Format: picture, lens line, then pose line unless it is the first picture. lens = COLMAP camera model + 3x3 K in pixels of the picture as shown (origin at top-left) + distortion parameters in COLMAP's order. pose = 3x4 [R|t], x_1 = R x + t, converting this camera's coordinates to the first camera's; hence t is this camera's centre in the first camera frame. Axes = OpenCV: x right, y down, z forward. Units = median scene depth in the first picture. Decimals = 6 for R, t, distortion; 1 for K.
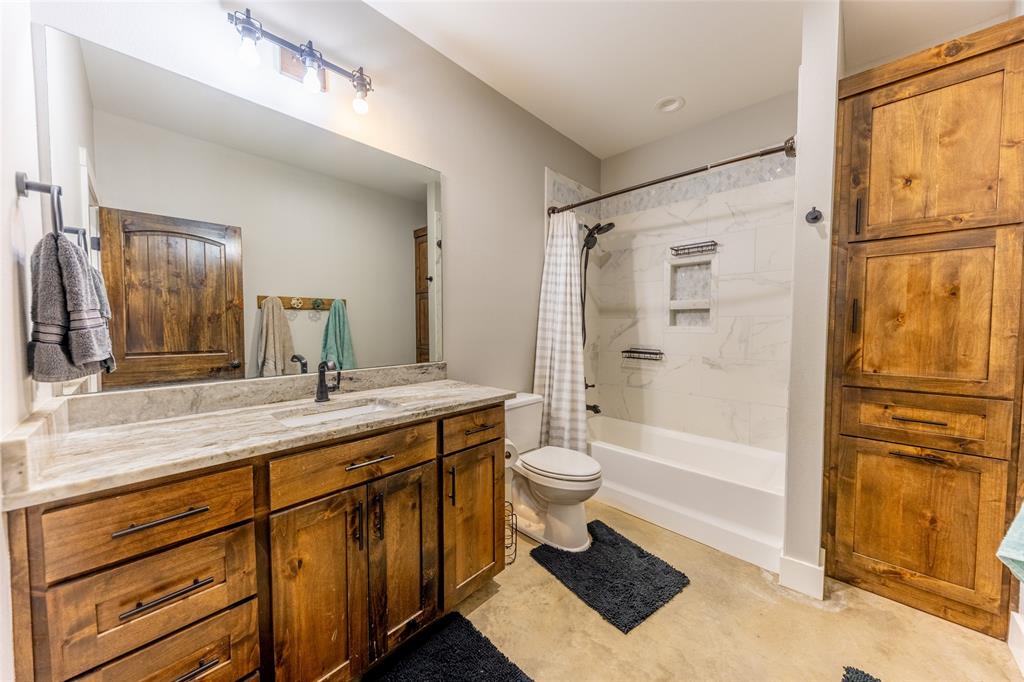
lens RADIAL K [[357.2, 0, 511.7], [0, 357.2, 321.8], [0, 0, 1]] dist [0.000328, 0.000017]
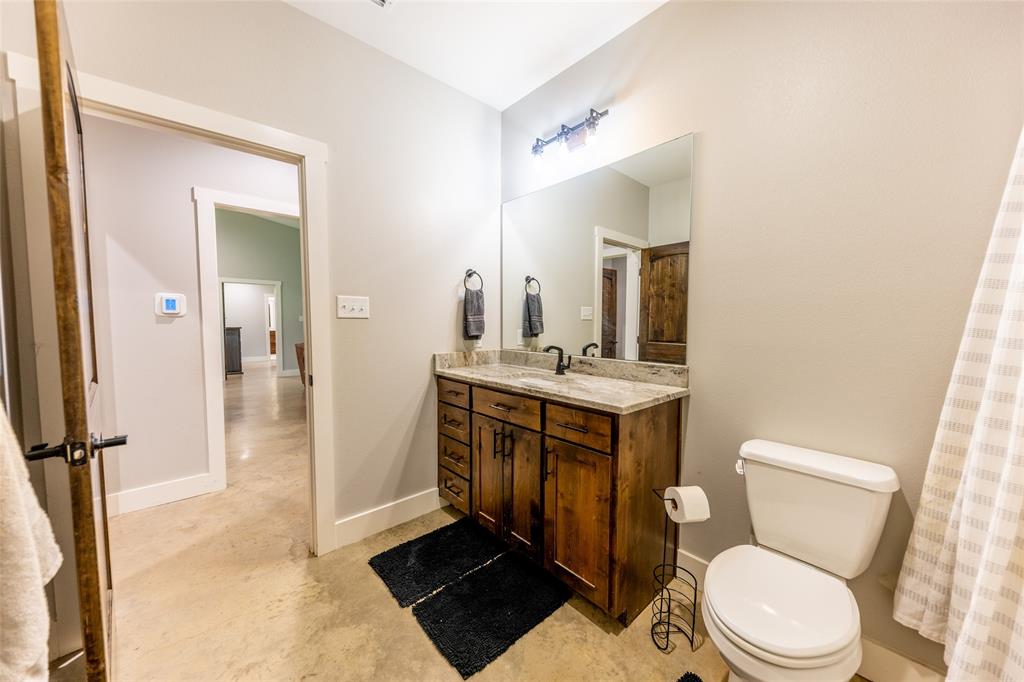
lens RADIAL K [[357.2, 0, 511.7], [0, 357.2, 321.8], [0, 0, 1]] dist [0.000328, 0.000017]
pose [[-0.082250, 0.002343, -0.996609, 0.962963], [0.005418, 0.999984, 0.001904, 0.008739], [0.996597, -0.005243, -0.082262, 0.978448]]
